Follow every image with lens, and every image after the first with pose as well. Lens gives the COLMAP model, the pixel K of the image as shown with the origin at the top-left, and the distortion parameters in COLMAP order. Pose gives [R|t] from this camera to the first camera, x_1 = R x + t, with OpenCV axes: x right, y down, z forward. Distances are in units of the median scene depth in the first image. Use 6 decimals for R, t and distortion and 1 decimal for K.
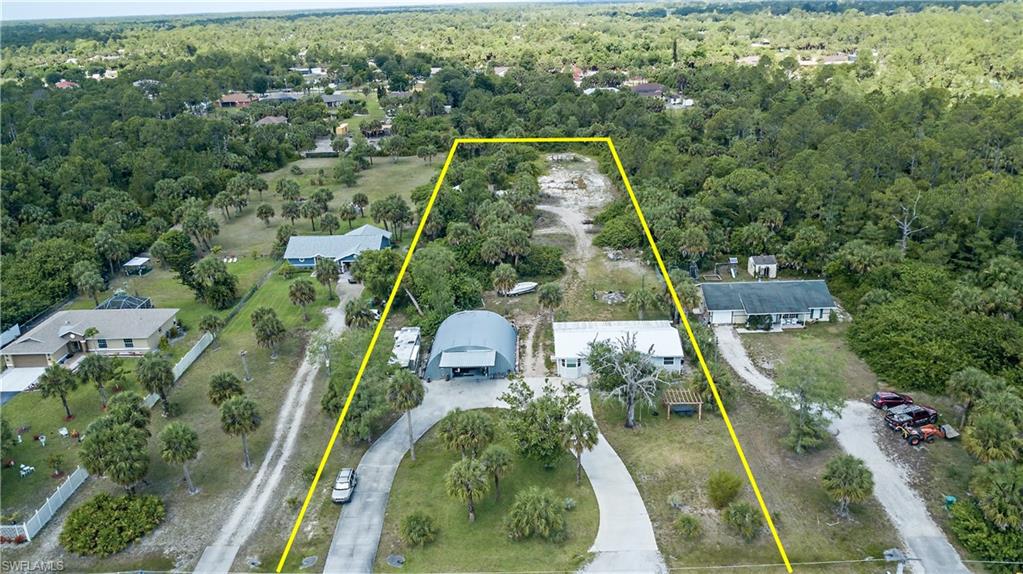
lens RADIAL K [[774.6, 0, 511.5], [0, 774.6, 287.0], [0, 0, 1]] dist [0.055402, -0.116807]
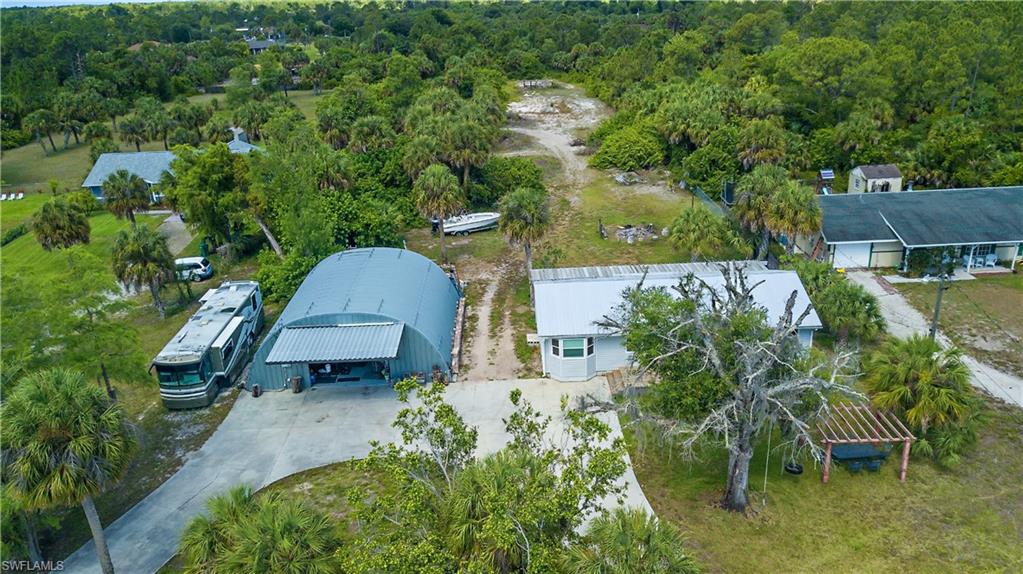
lens RADIAL K [[784.4, 0, 511.5], [0, 784.4, 287.0], [0, 0, 1]] dist [-0.002885, 0.002656]
pose [[0.999298, -0.017164, 0.033308, 0.017443], [0.016803, 0.999797, 0.011105, 0.037433], [-0.033492, -0.010537, 0.999383, 0.356729]]
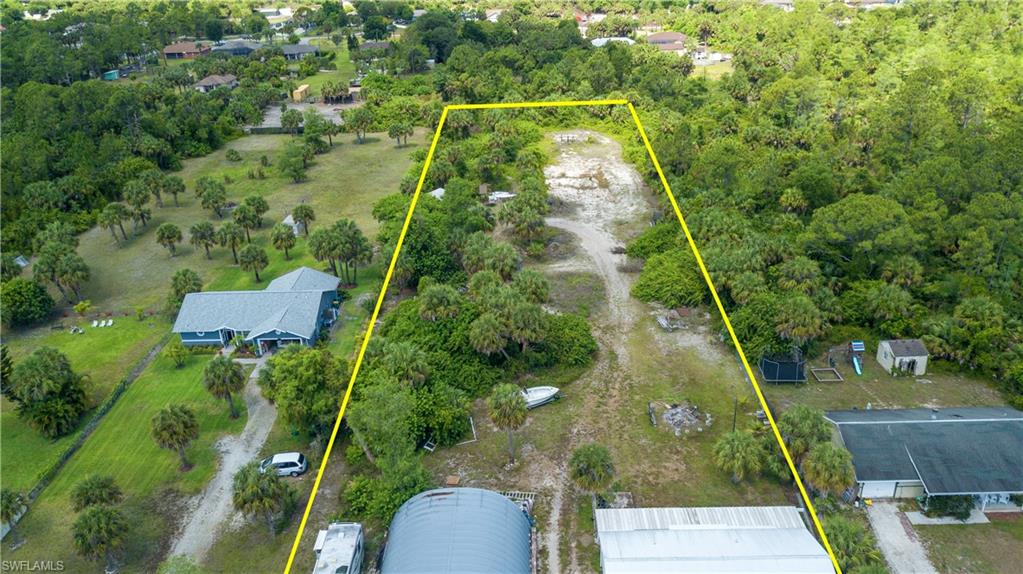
lens RADIAL K [[782.0, 0, 511.5], [0, 782.0, 287.0], [0, 0, 1]] dist [0.005441, -0.004184]
pose [[0.999929, -0.000147, 0.011882, -0.011052], [-0.000733, 0.997259, 0.073992, -0.117088], [-0.011860, -0.073996, 0.997188, 0.314527]]
